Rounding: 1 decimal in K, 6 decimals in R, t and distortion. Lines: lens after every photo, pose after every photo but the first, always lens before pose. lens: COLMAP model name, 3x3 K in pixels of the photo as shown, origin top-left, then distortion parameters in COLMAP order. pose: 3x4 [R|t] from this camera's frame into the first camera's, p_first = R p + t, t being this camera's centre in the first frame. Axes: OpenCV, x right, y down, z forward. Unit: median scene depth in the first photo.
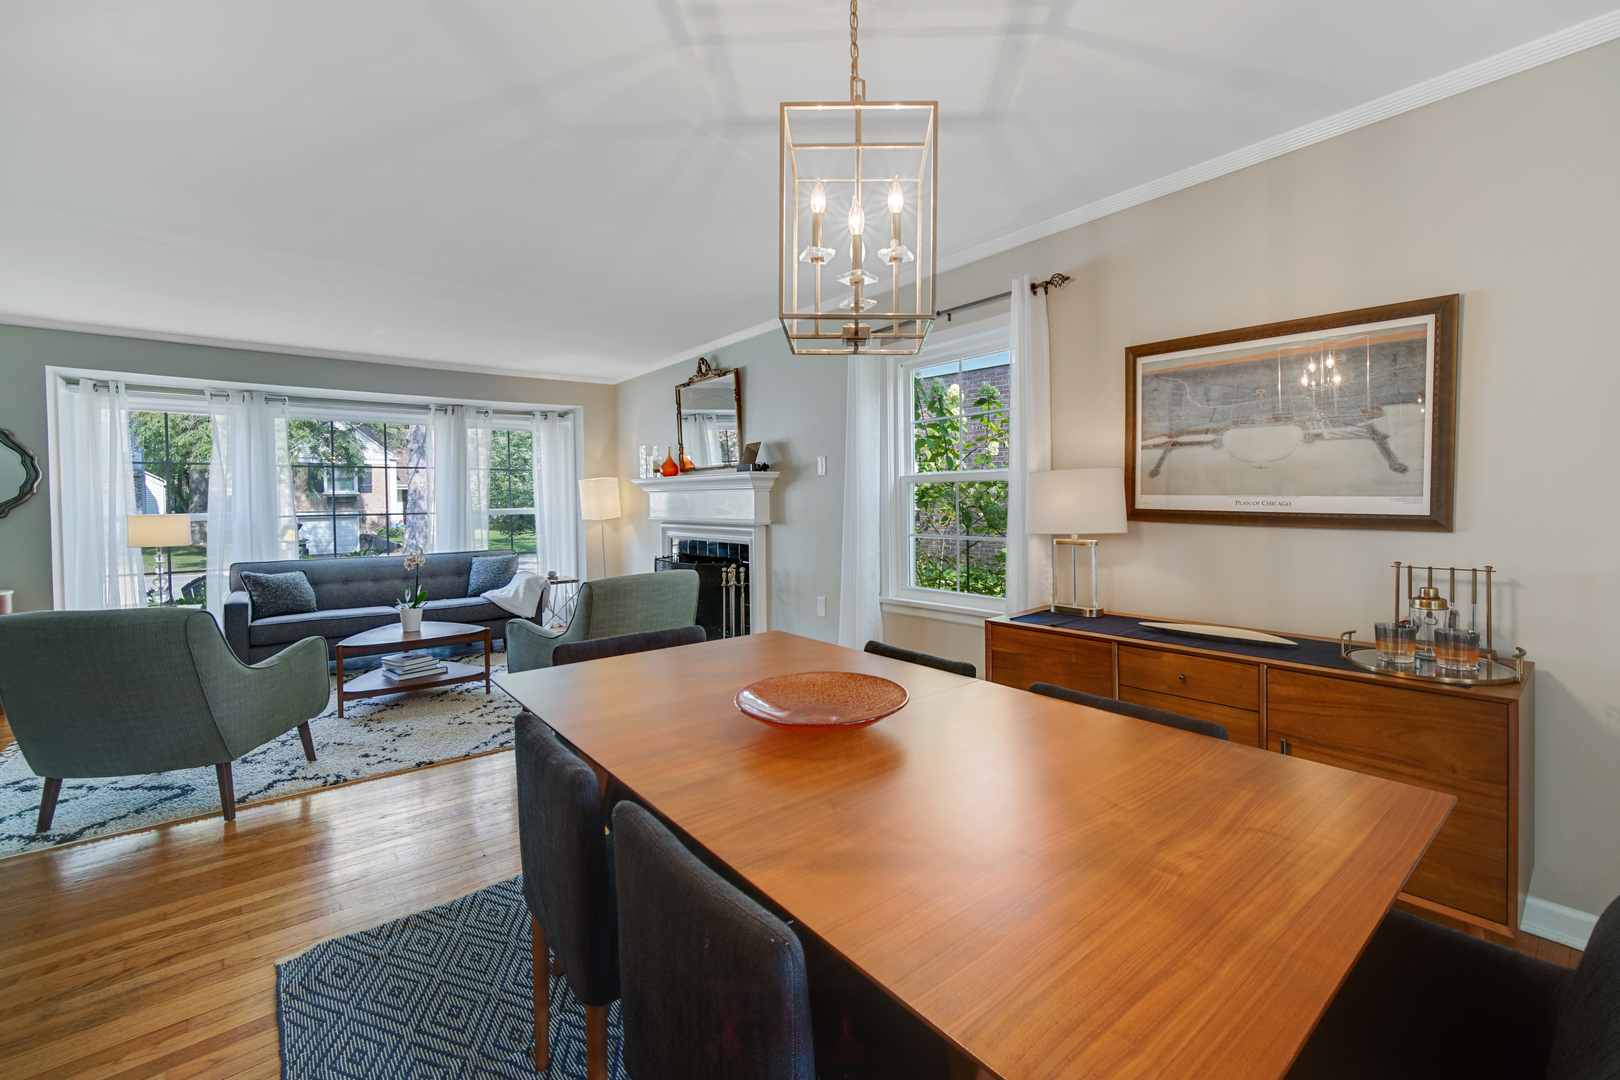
lens RADIAL K [[675.2, 0, 820.1], [0, 675.2, 509.9], [0, 0, 1]] dist [0.000423, -0.000073]
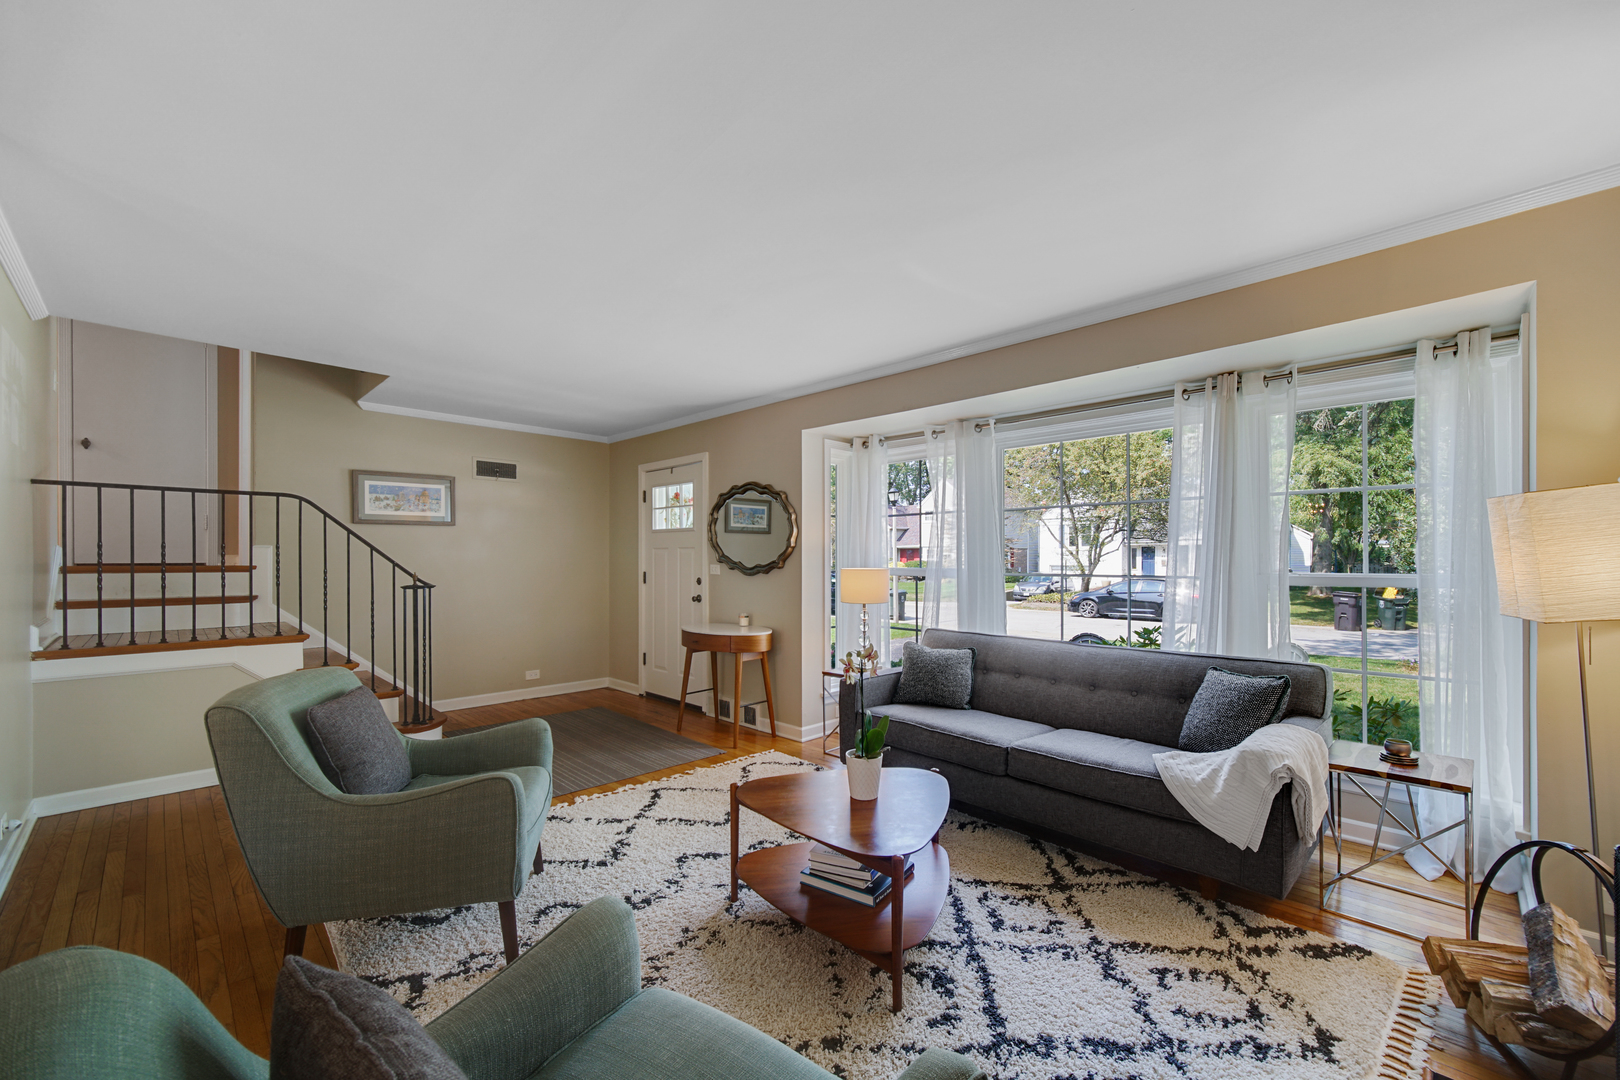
lens RADIAL K [[646.5, 0, 817.4], [0, 646.5, 547.7], [0, 0, 1]] dist [-0.001032, 0.000104]
pose [[0.098715, -0.005838, -0.995099, -0.152274], [-0.019055, 0.999788, -0.007756, -0.024710], [0.994933, 0.019727, 0.098583, 1.500642]]
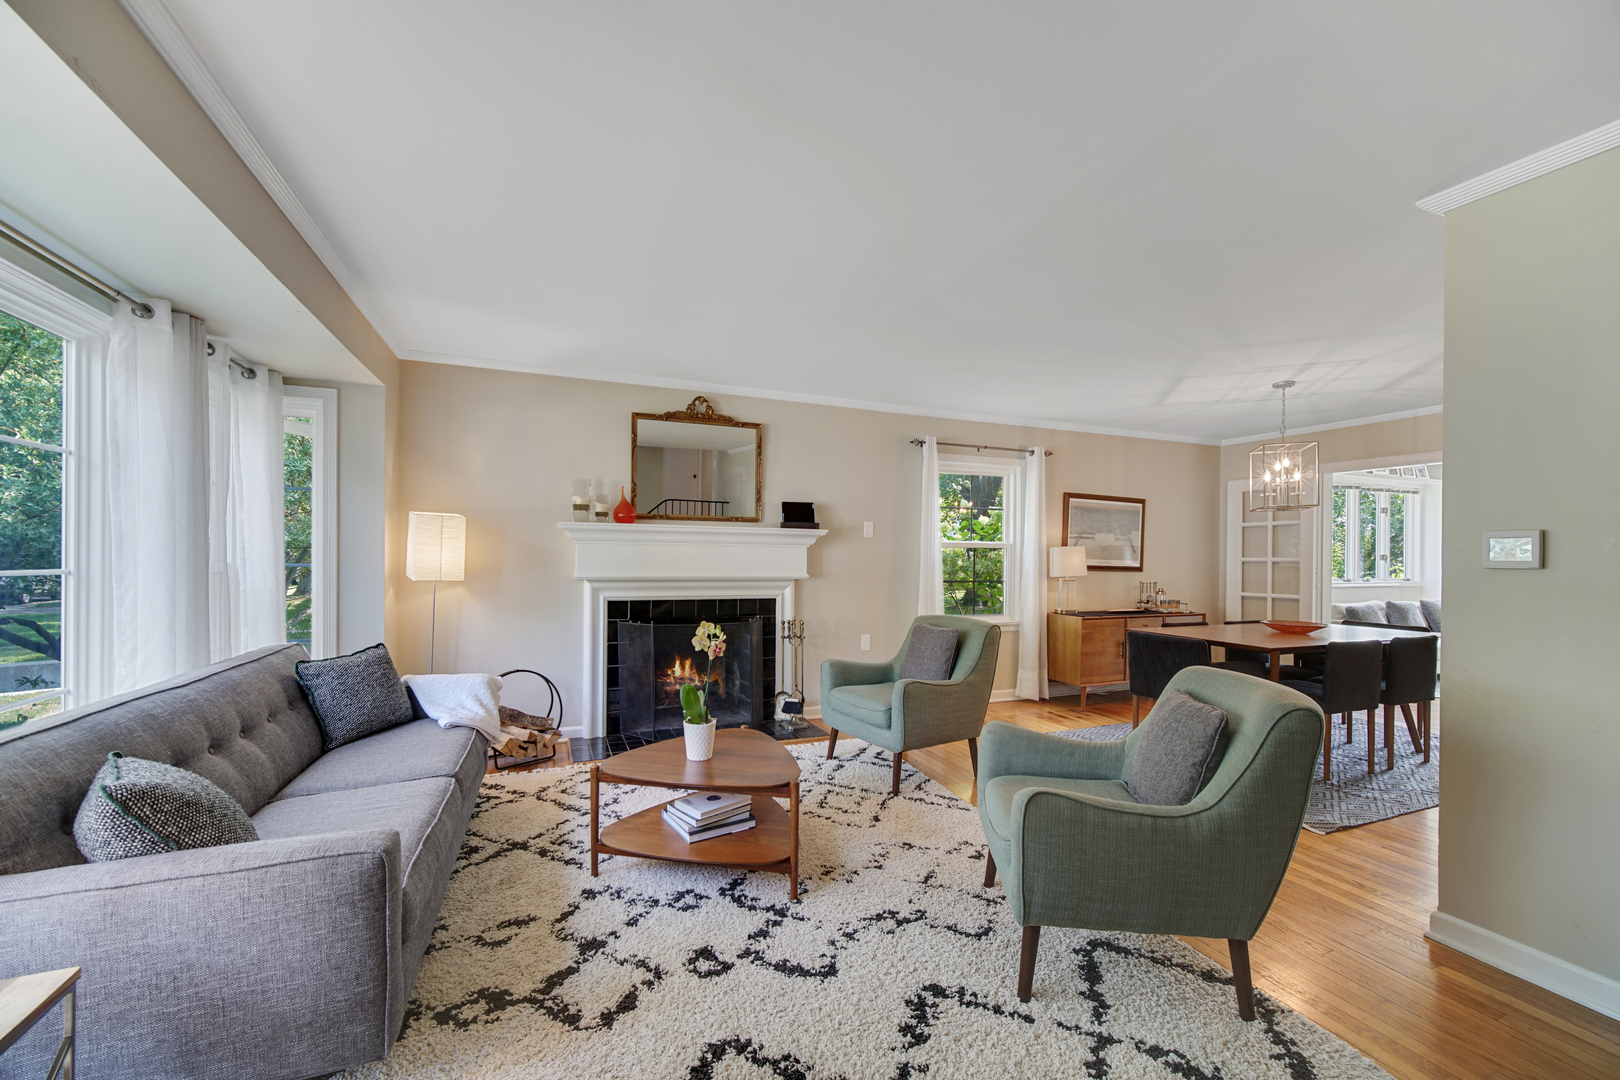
lens RADIAL K [[646.5, 0, 808.3], [0, 646.5, 556.1], [0, 0, 1]] dist [-0.001032, 0.000104]
pose [[0.302509, 0.018077, 0.952975, -1.885122], [0.002895, 0.999798, -0.019884, 0.010630], [-0.953142, 0.008774, 0.302395, 1.198159]]
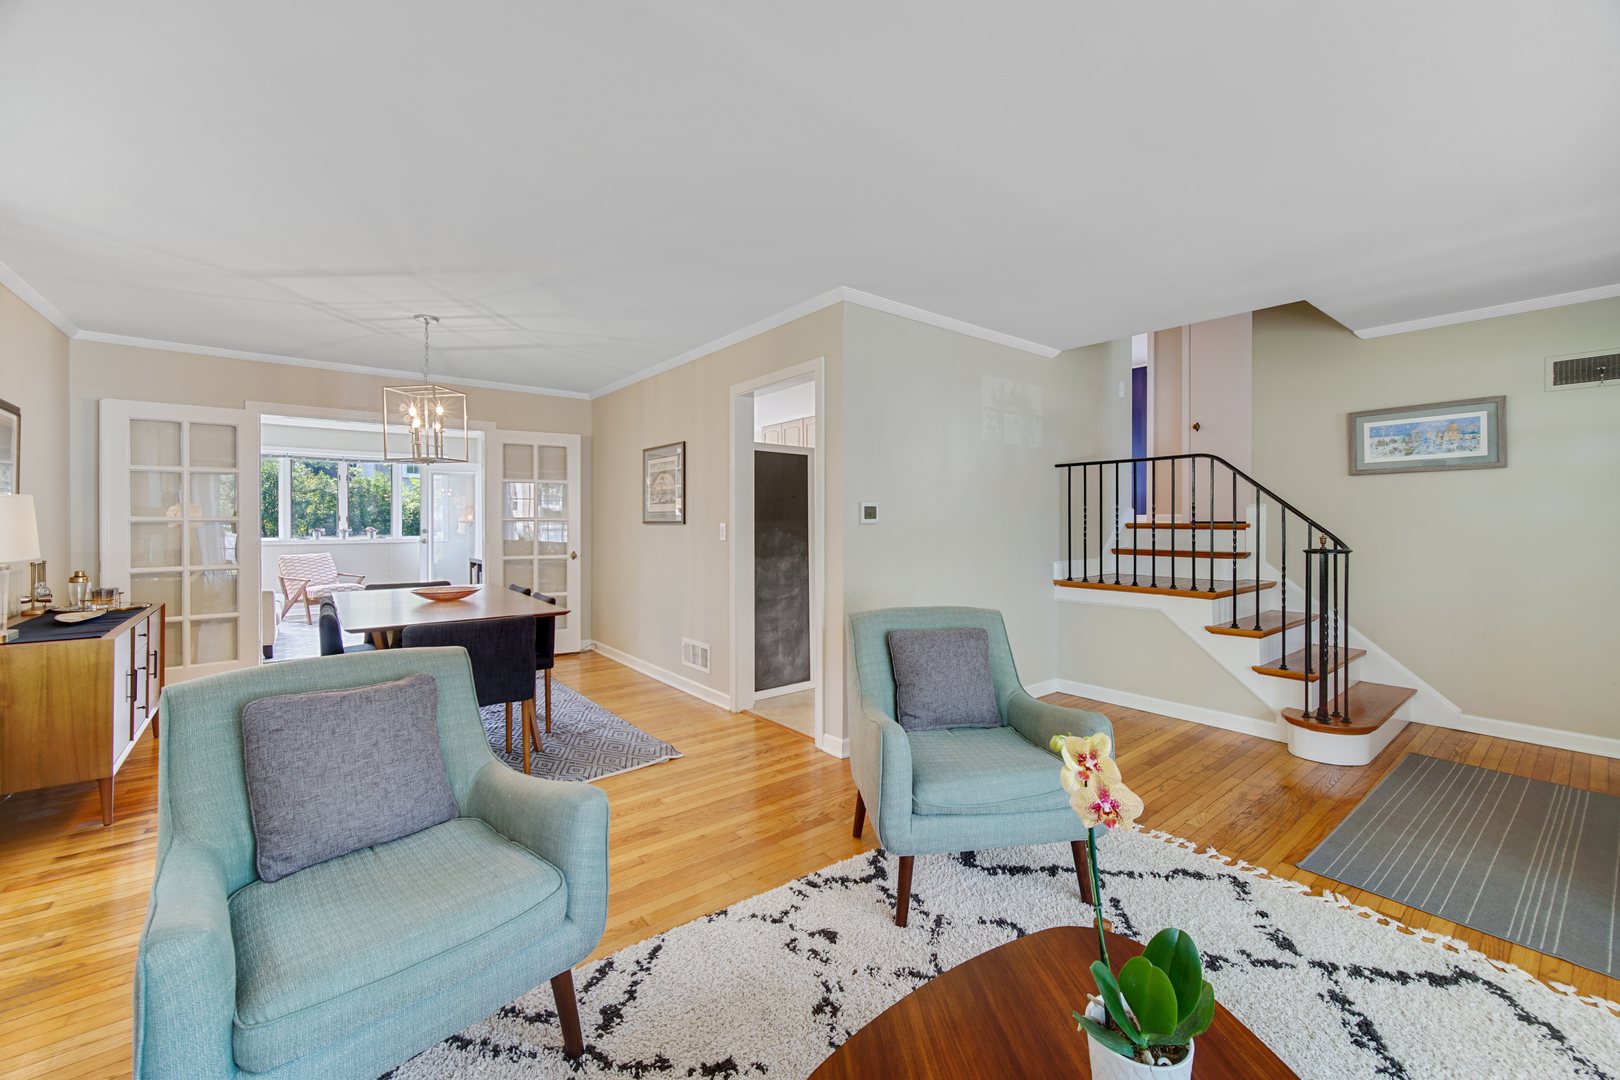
lens RADIAL K [[646.5, 0, 816.5], [0, 646.5, 517.7], [0, 0, 1]] dist [-0.001032, 0.000104]
pose [[-0.999843, 0.013942, 0.010906, -0.846677], [0.014097, 0.999799, 0.014255, -0.021006], [-0.010705, 0.014407, -0.999839, 1.972406]]
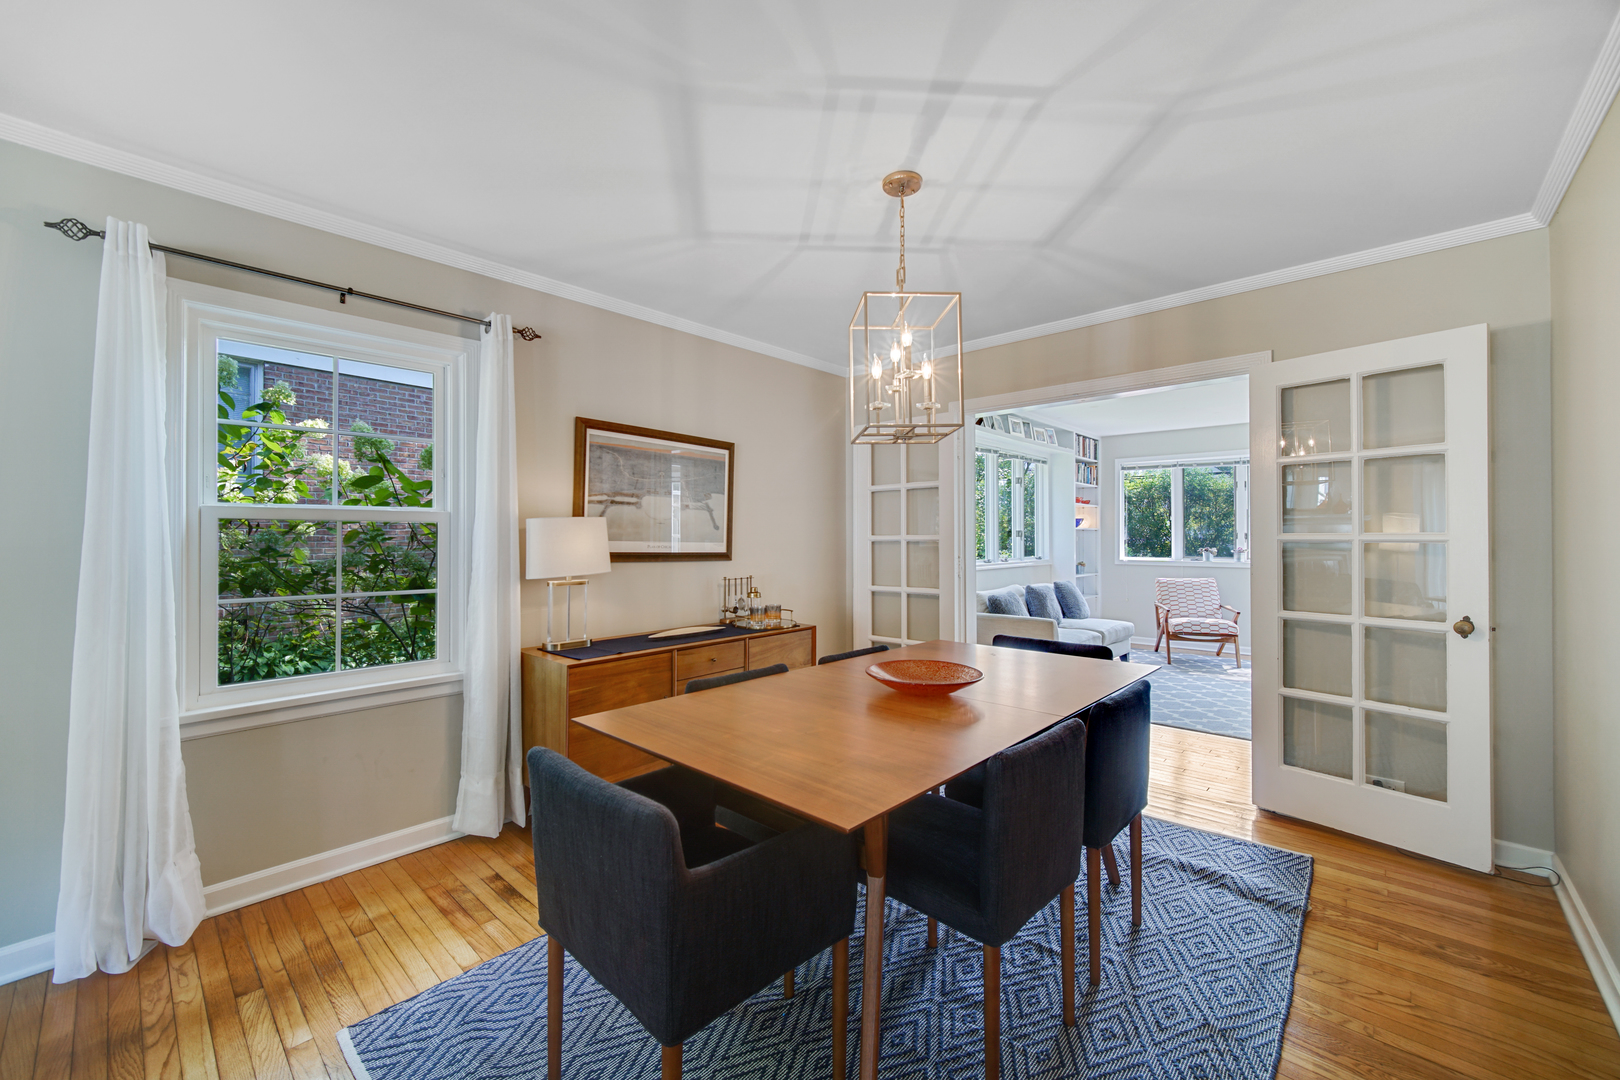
lens RADIAL K [[646.5, 0, 811.8], [0, 646.5, 537.0], [0, 0, 1]] dist [-0.001032, 0.000104]
pose [[-0.137703, 0.017131, 0.990325, -0.749359], [0.023577, 0.999624, -0.014014, -0.003307], [-0.990193, 0.021419, -0.138055, 0.775214]]
